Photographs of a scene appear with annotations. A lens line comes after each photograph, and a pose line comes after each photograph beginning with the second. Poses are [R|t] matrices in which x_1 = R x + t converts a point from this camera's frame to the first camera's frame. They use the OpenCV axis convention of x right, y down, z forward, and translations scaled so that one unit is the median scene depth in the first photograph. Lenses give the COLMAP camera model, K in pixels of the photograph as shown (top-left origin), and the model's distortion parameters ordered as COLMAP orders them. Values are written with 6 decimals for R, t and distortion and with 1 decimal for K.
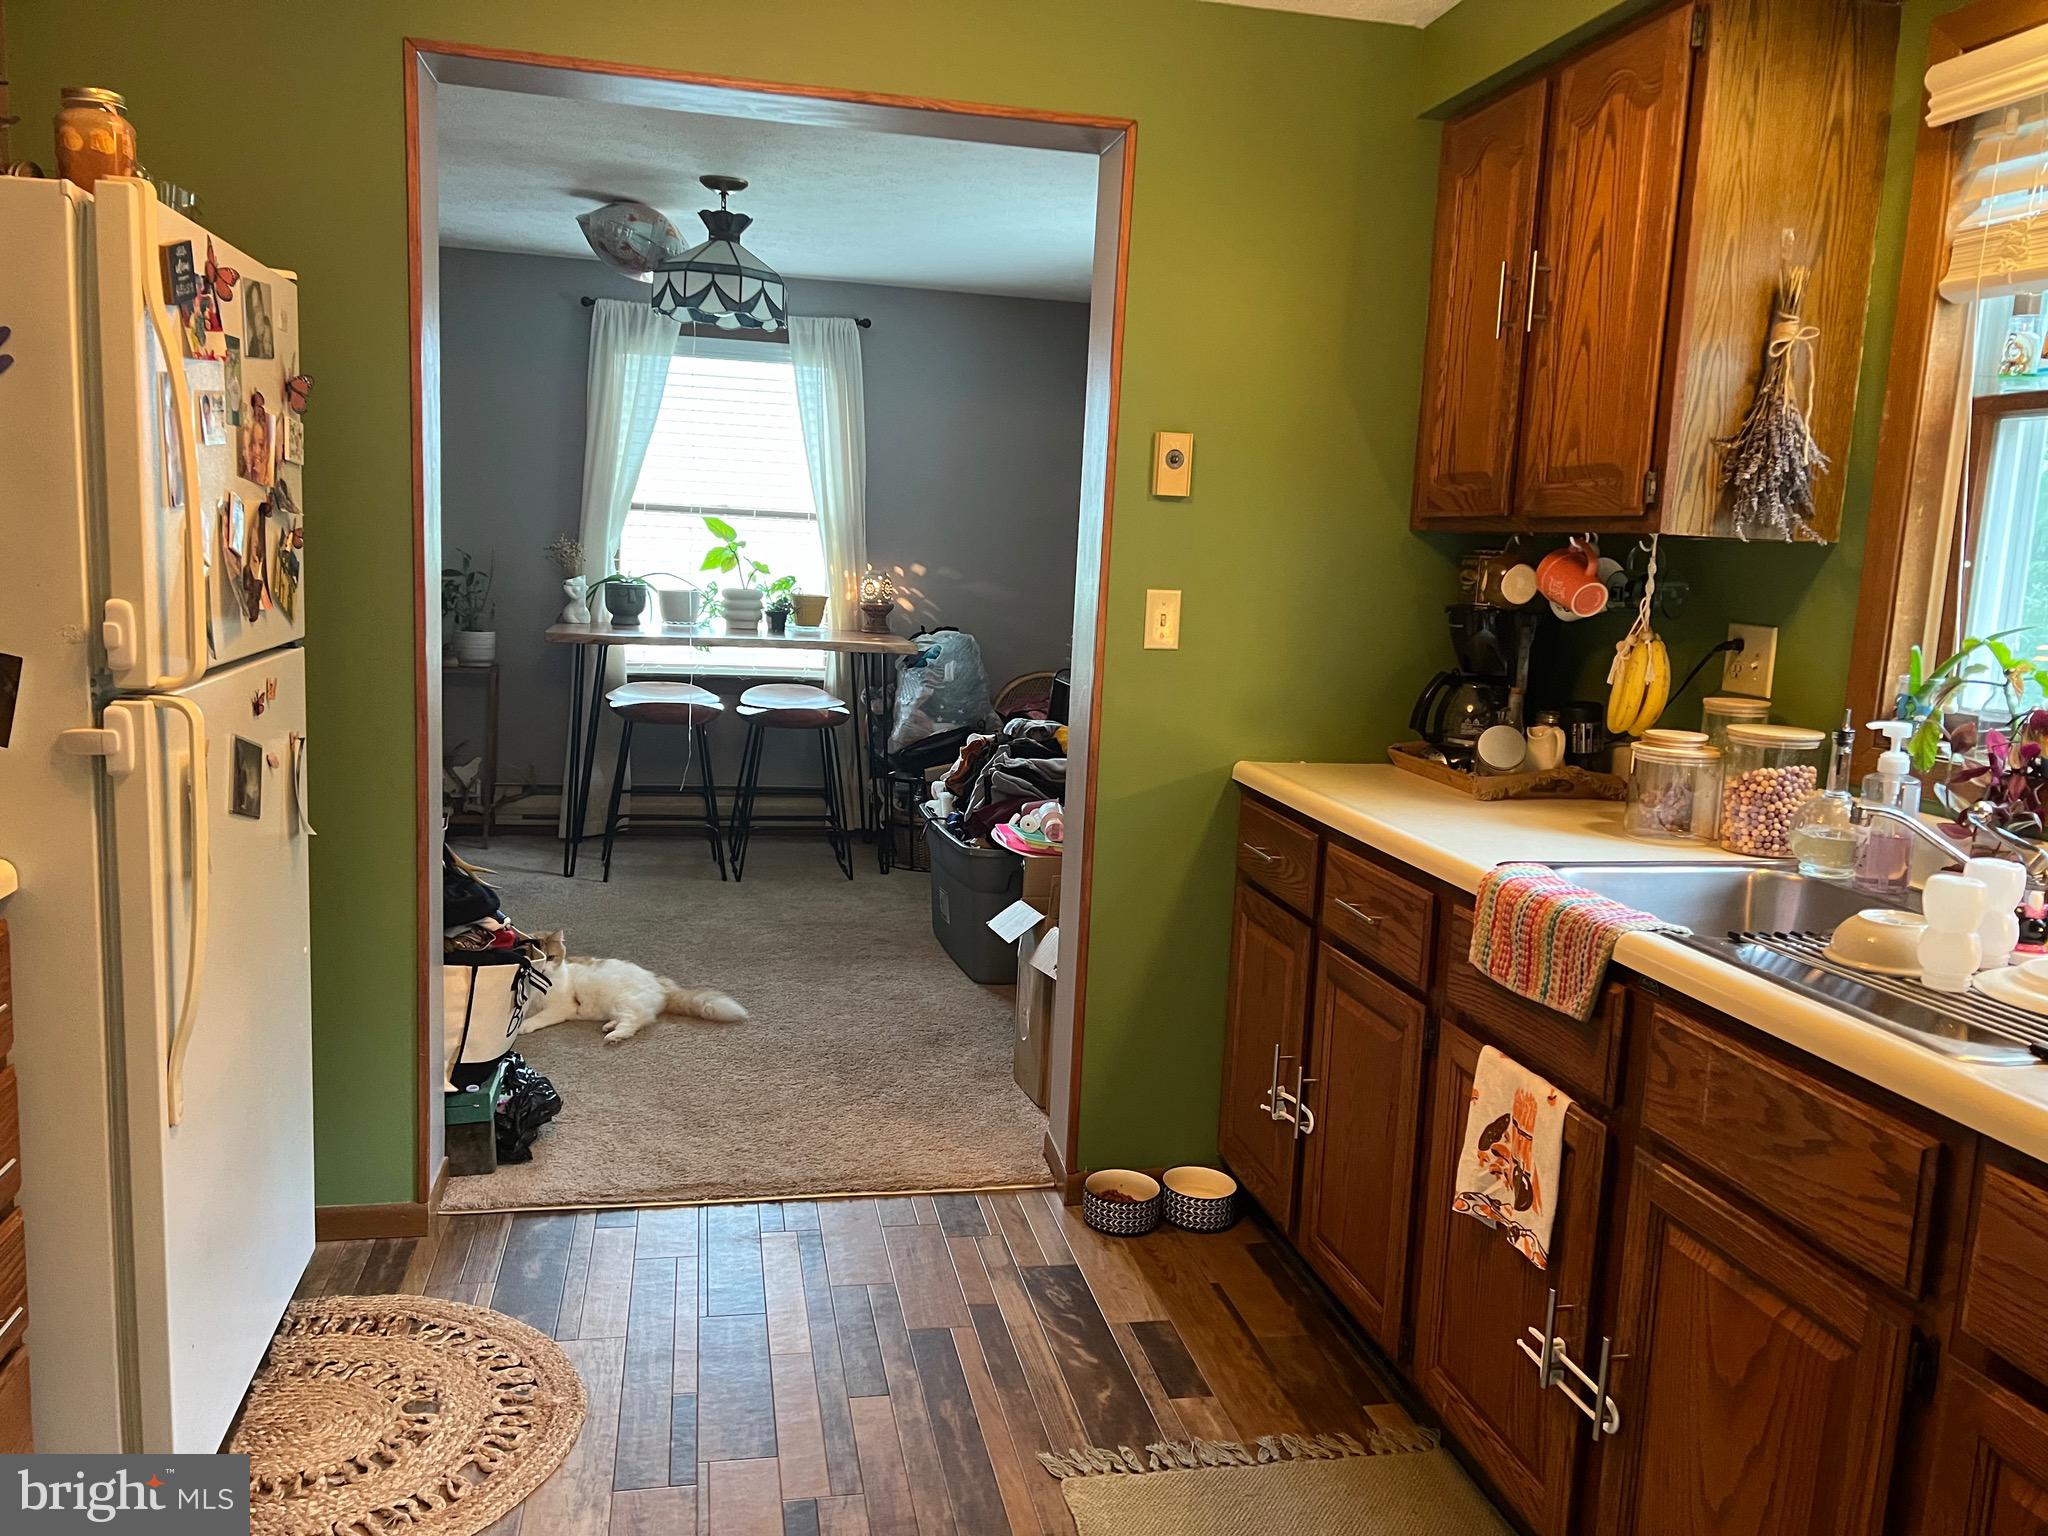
lens RADIAL K [[1490.2, 0, 1036.0], [0, 1490.2, 764.6], [0, 0, 1]] dist [0.054545, -0.067838]
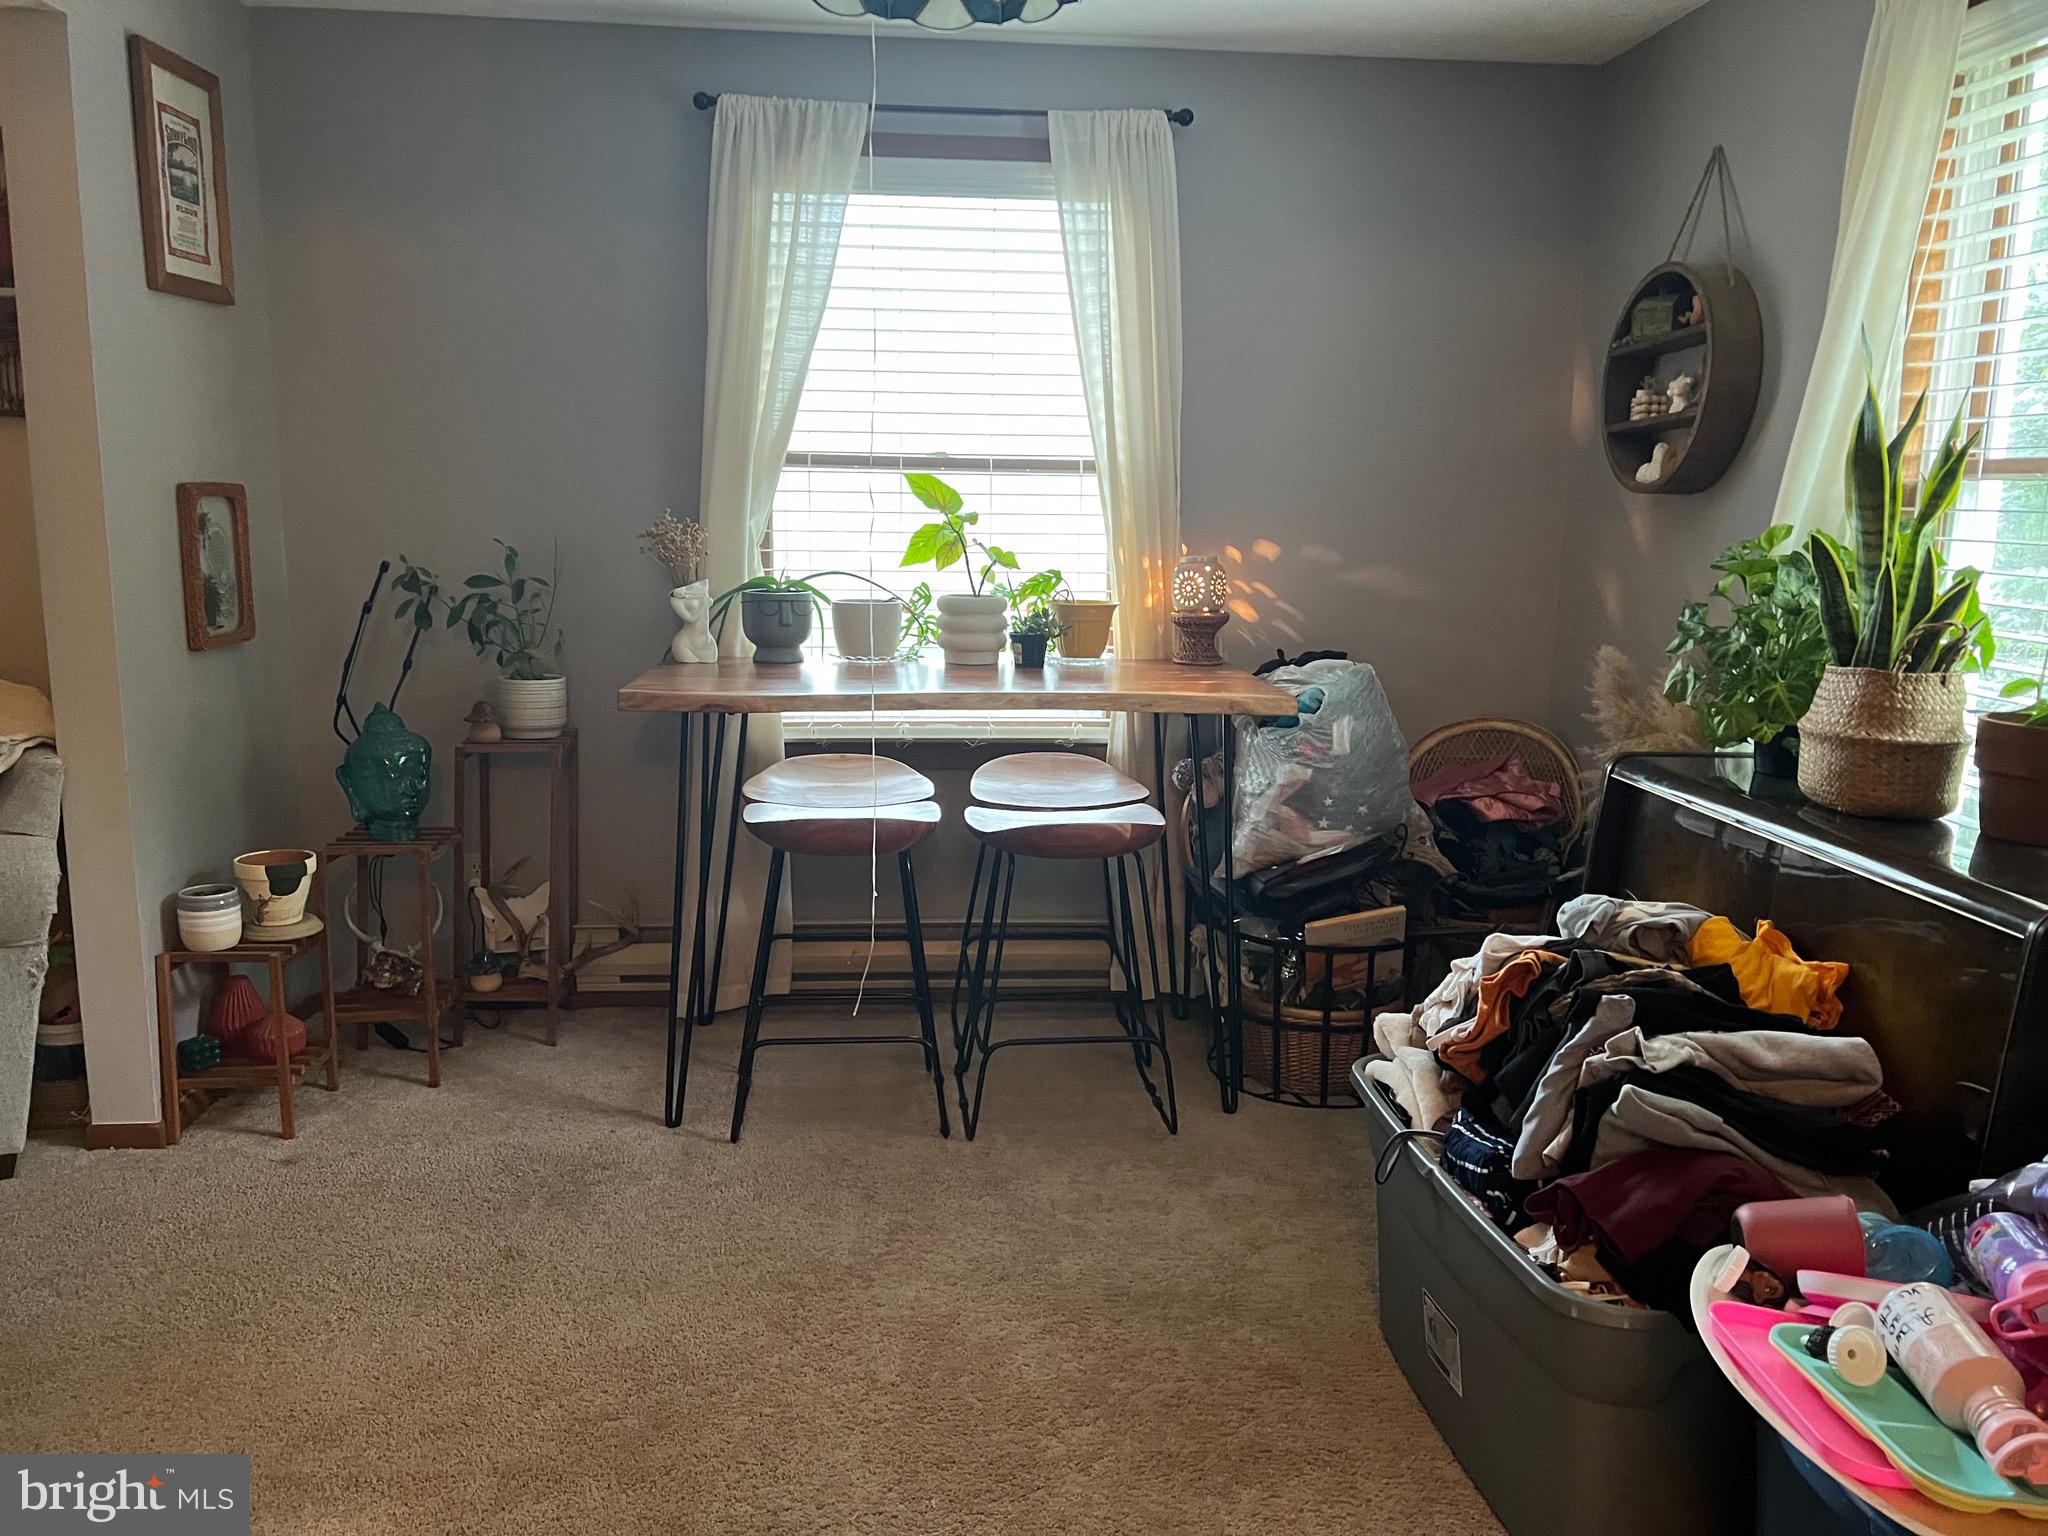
lens RADIAL K [[1524.1, 0, 1019.9], [0, 1524.1, 755.6], [0, 0, 1]] dist [0.058797, -0.065336]
pose [[0.987810, -0.005186, -0.155579, -0.086828], [0.007413, 0.999878, 0.013737, -0.063774], [0.155489, -0.014723, 0.987728, 0.419946]]
